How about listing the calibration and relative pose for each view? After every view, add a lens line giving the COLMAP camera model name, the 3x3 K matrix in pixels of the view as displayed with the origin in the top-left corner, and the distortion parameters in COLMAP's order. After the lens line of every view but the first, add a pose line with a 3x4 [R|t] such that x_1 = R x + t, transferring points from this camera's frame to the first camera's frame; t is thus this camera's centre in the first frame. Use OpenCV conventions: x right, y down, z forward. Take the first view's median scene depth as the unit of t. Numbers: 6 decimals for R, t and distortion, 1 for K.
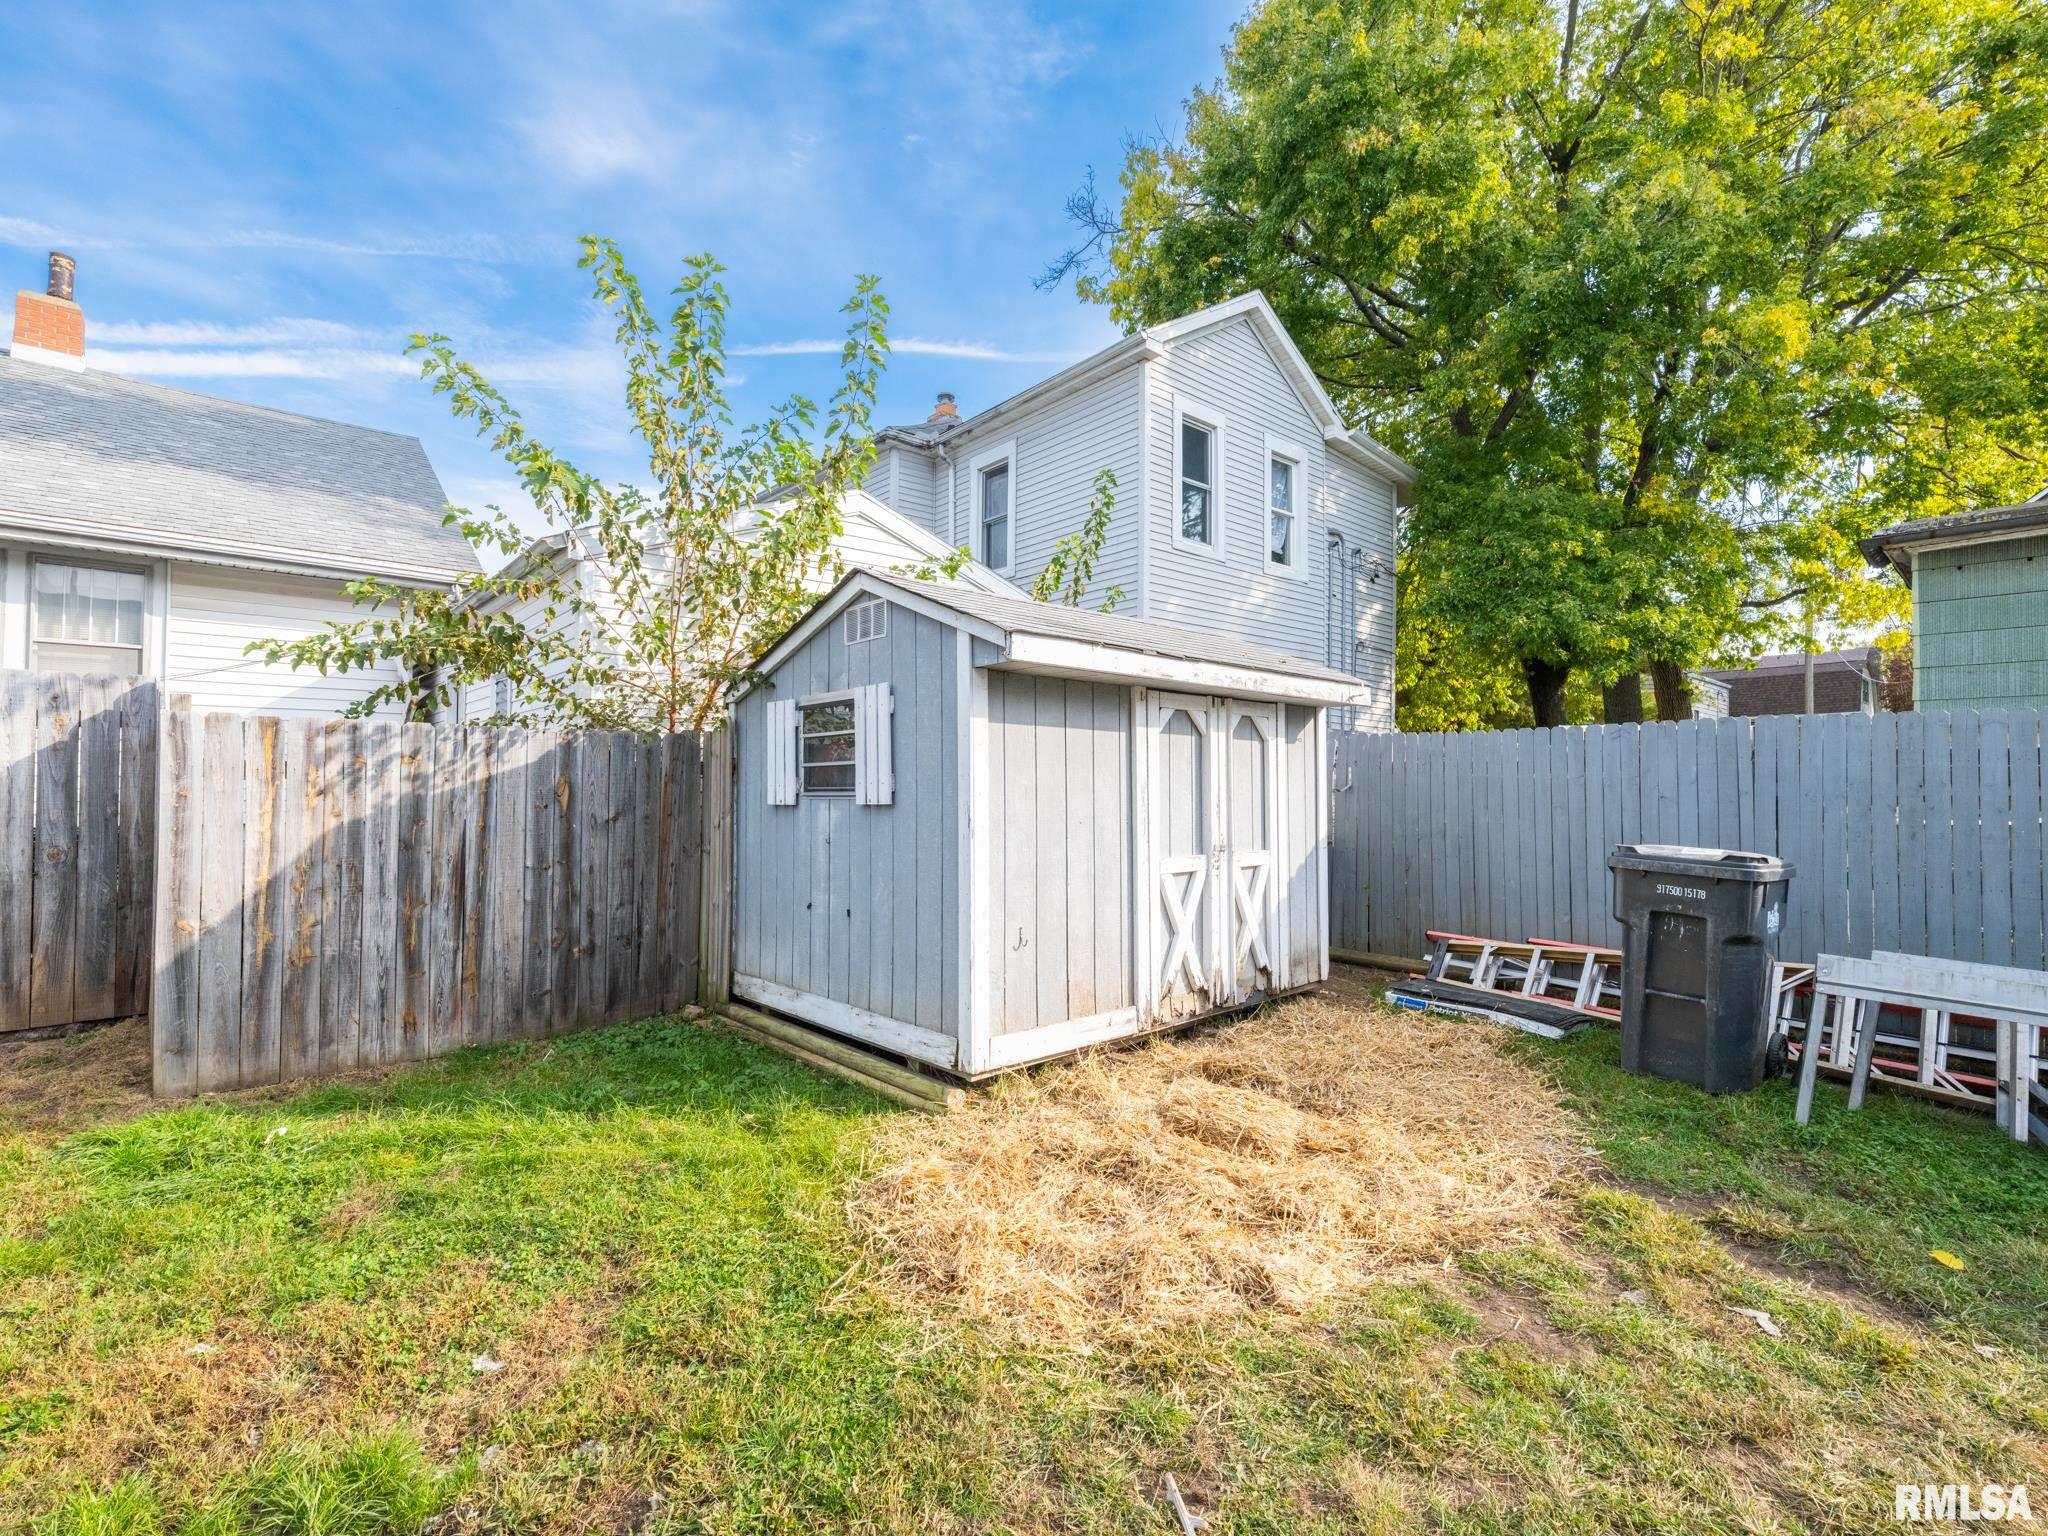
lens RADIAL K [[915.2, 0, 1023.0], [0, 915.2, 770.1], [0, 0, 1]] dist [-0.007252, 0.001829]
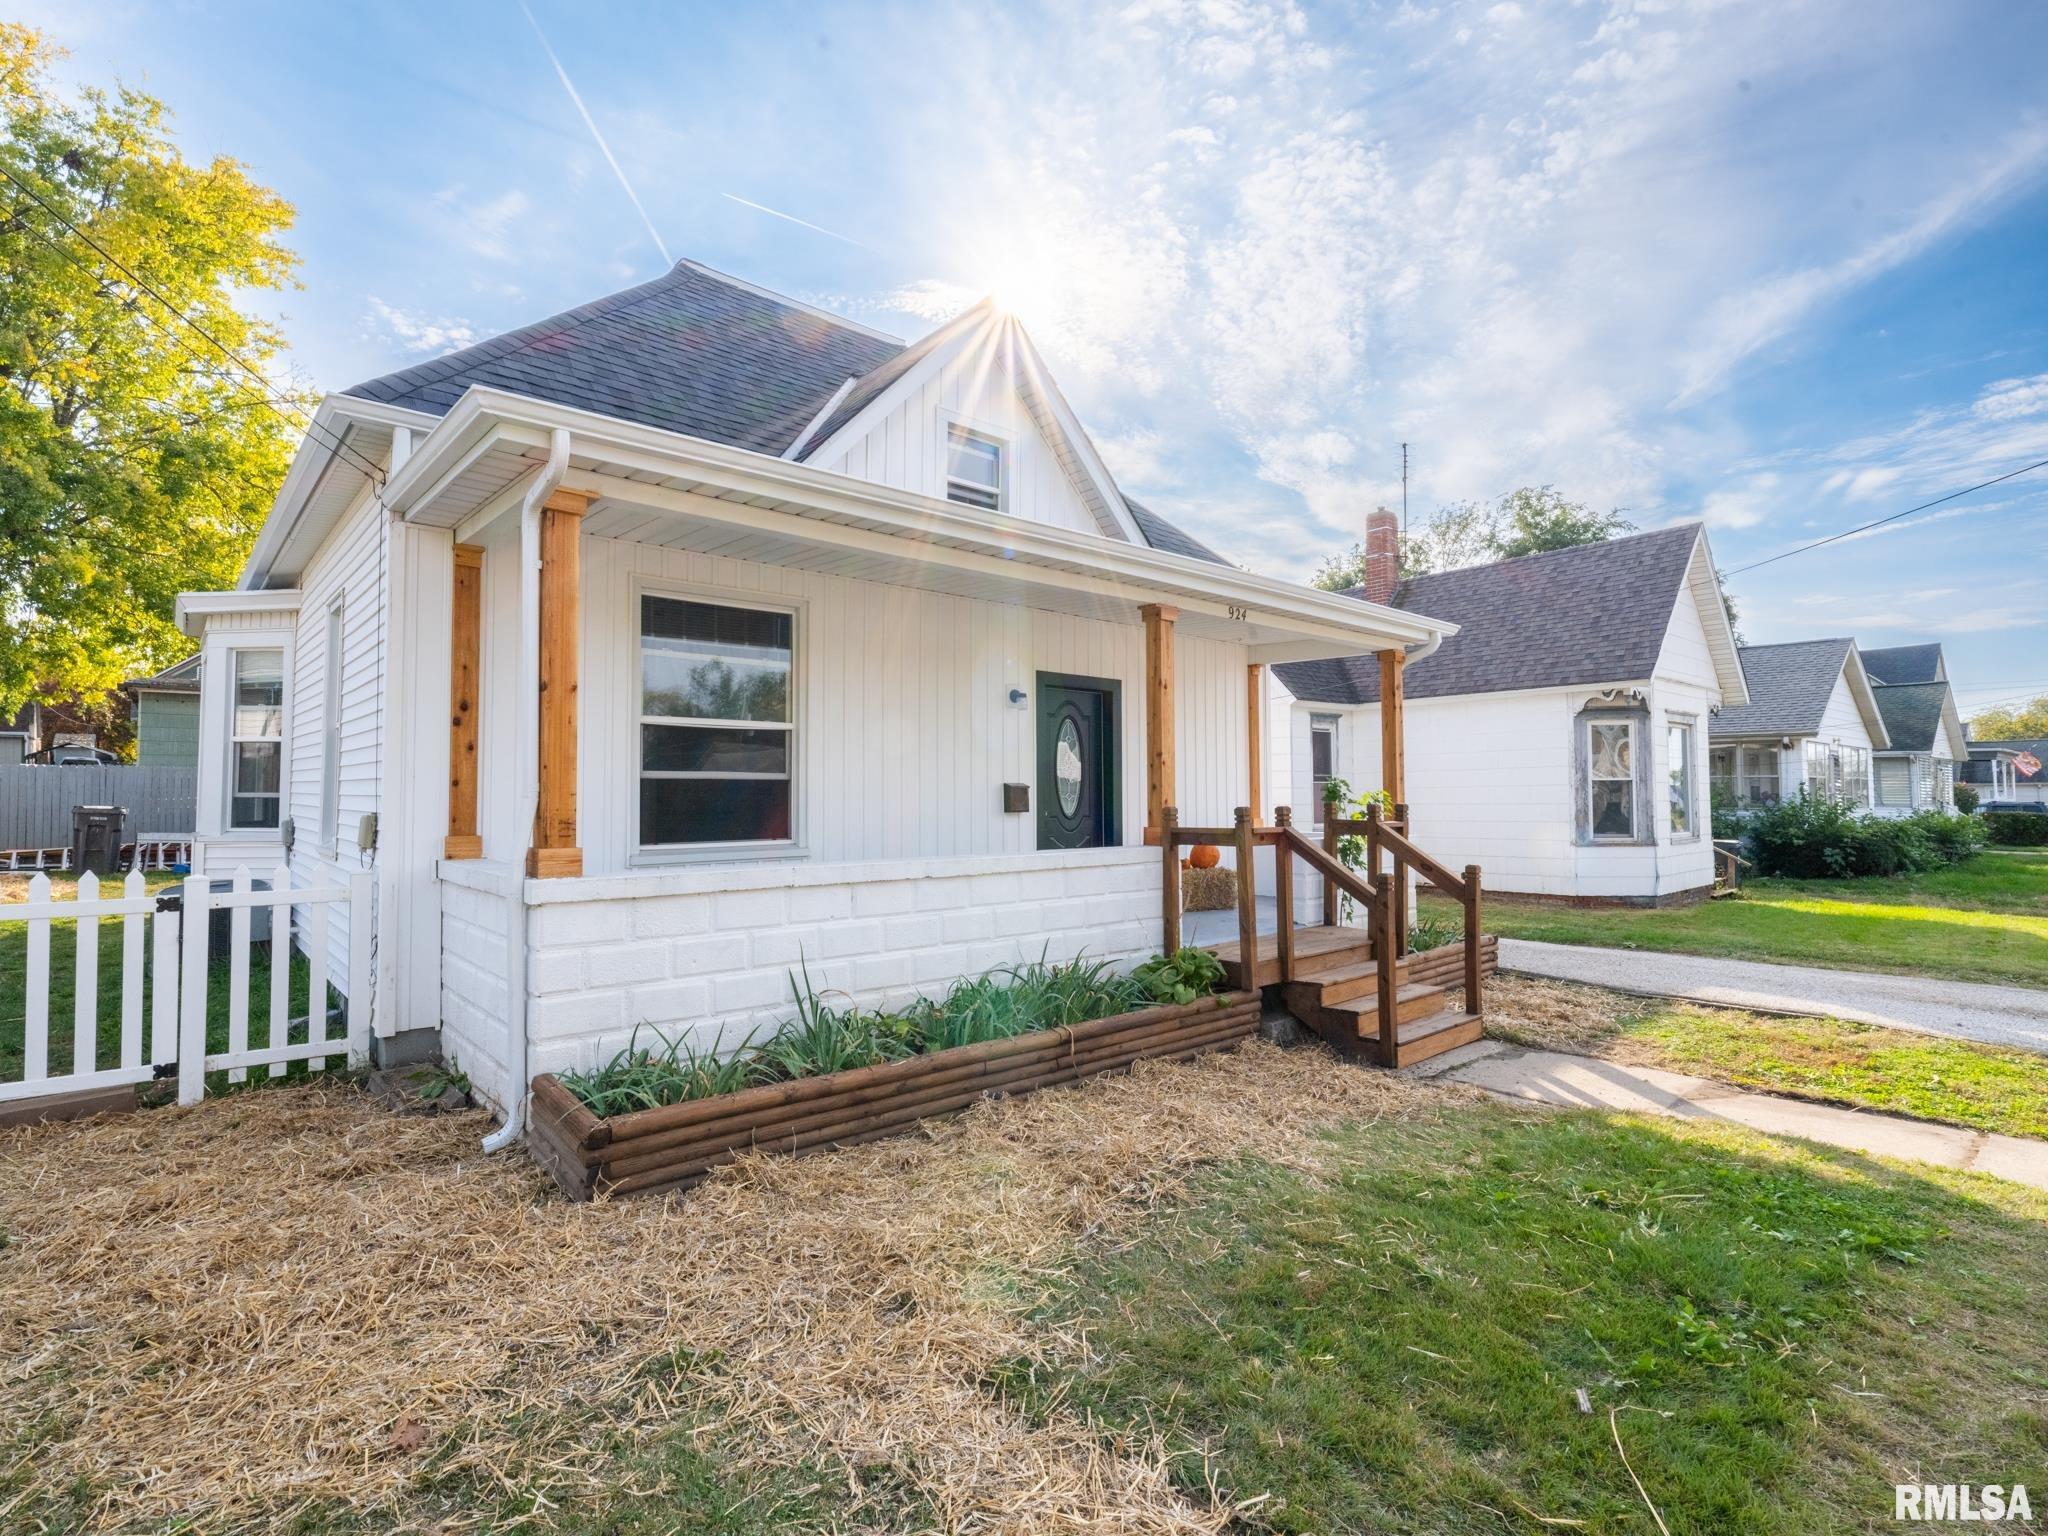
lens RADIAL K [[980.2, 0, 1014.9], [0, 980.2, 774.3], [0, 0, 1]] dist [-0.003457, -0.000665]
pose [[0.008052, 0.030232, 0.999510, -2.572972], [-0.020819, 0.999331, -0.030059, 0.004036], [-0.999751, -0.020567, 0.008676, -2.176588]]
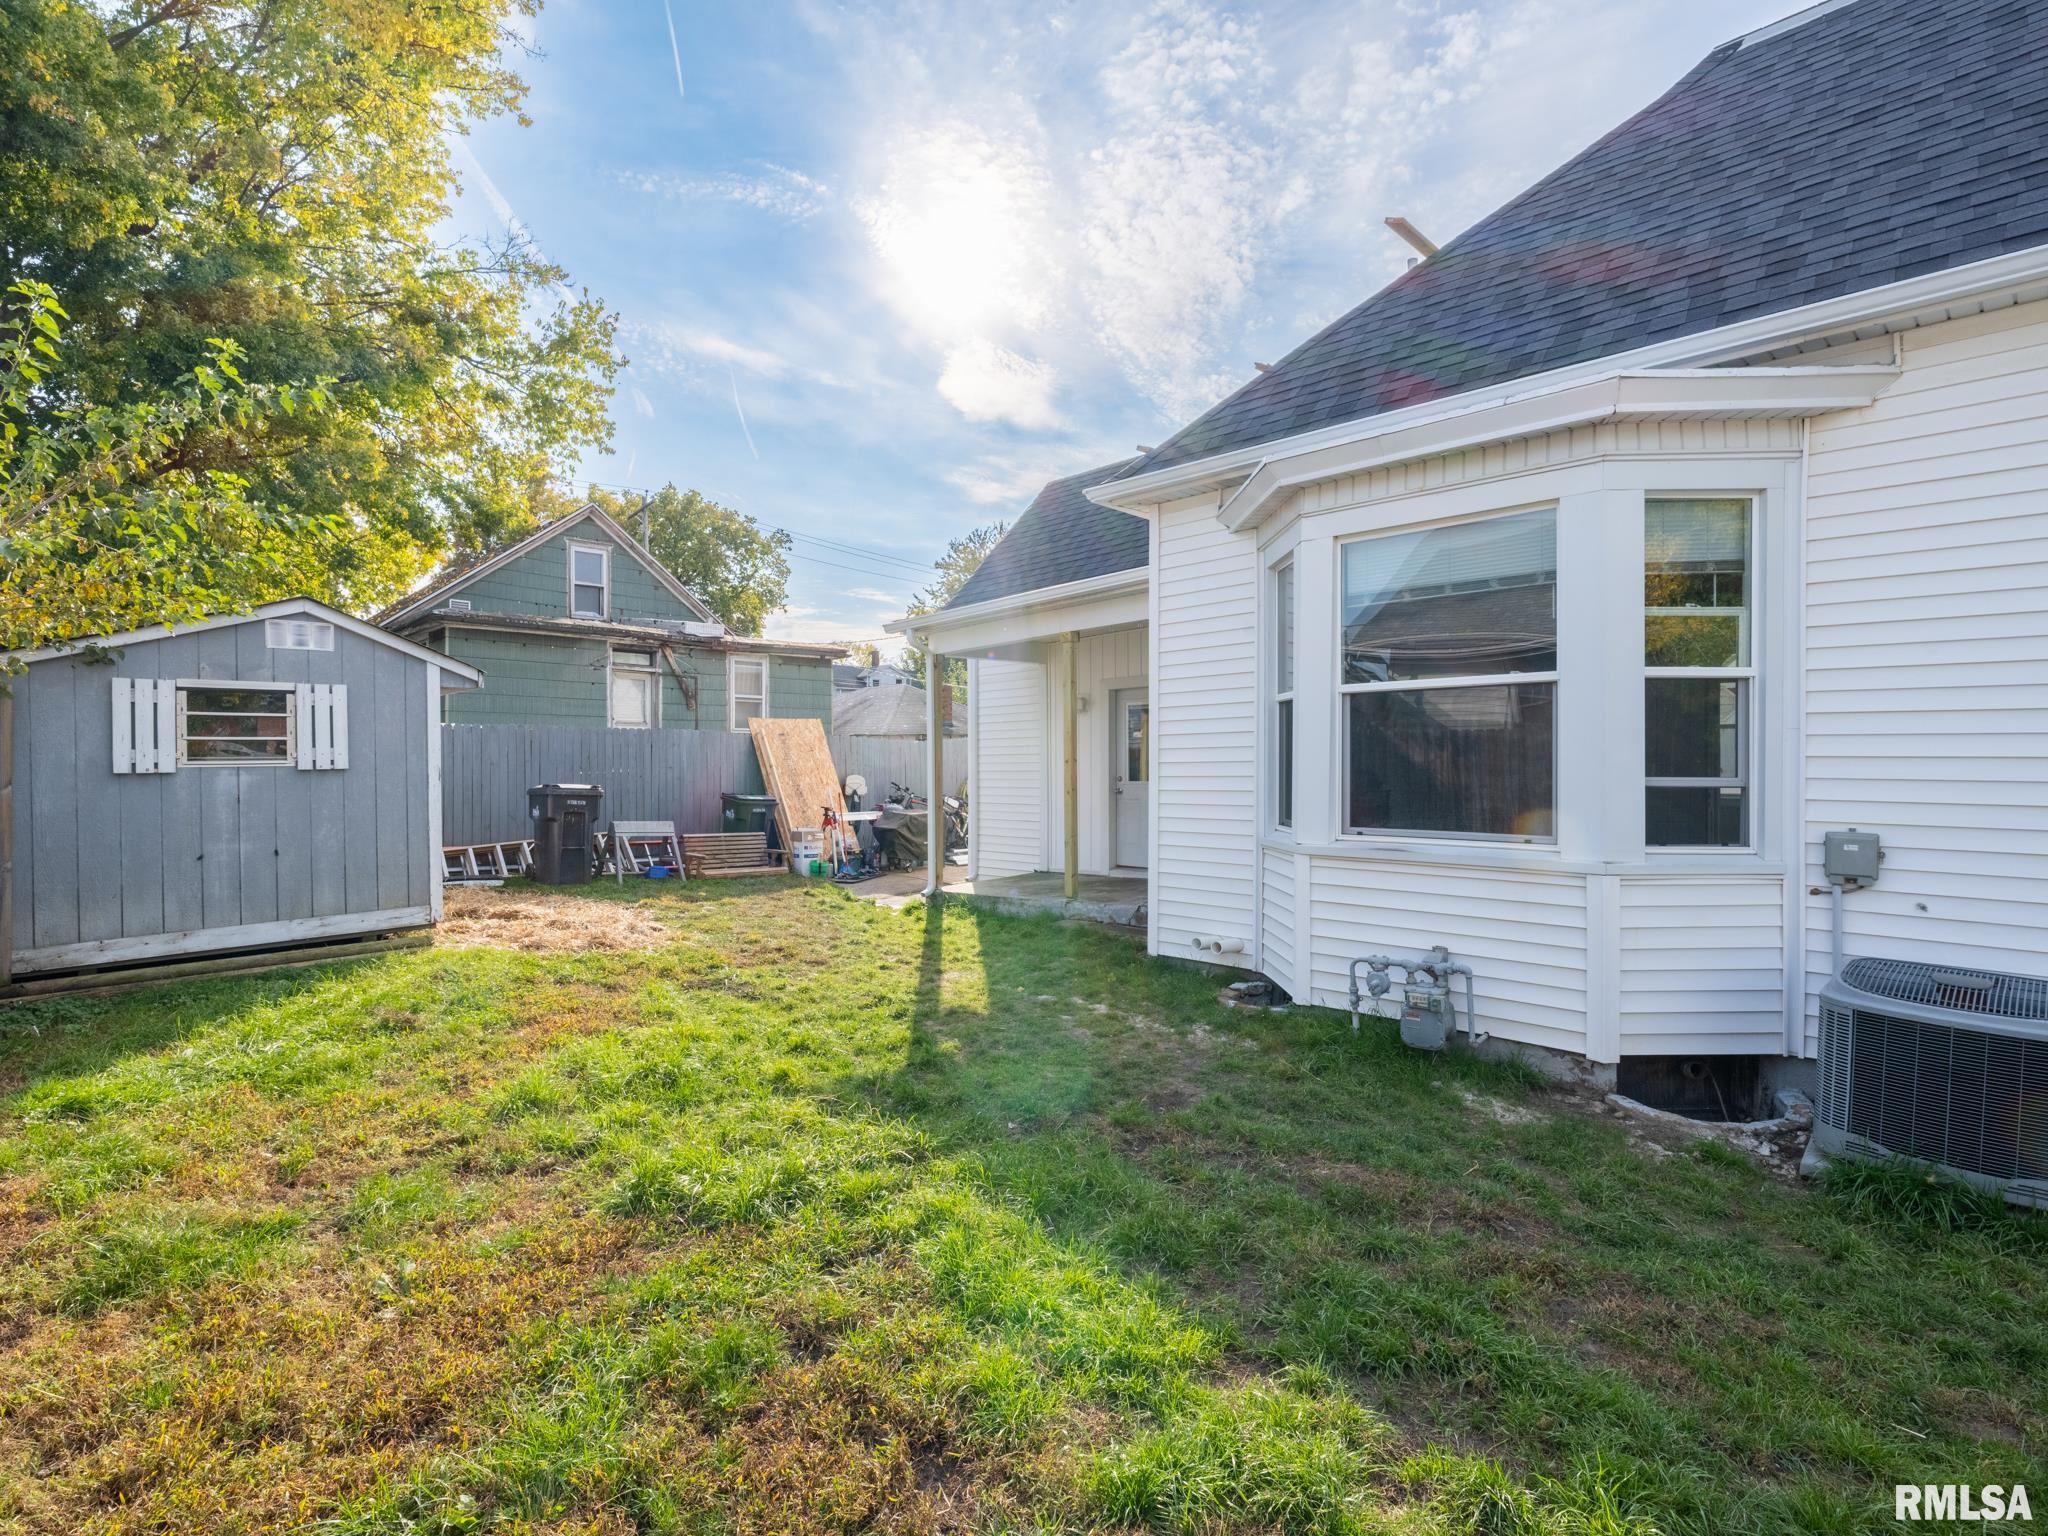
lens RADIAL K [[980.2, 0, 969.3], [0, 980.2, 770.2], [0, 0, 1]] dist [-0.003457, -0.000665]
pose [[-0.016793, -0.010460, 0.999804, -1.599651], [-0.016772, 0.999808, 0.010179, 0.005662], [-0.999718, -0.016598, -0.016965, 0.022468]]
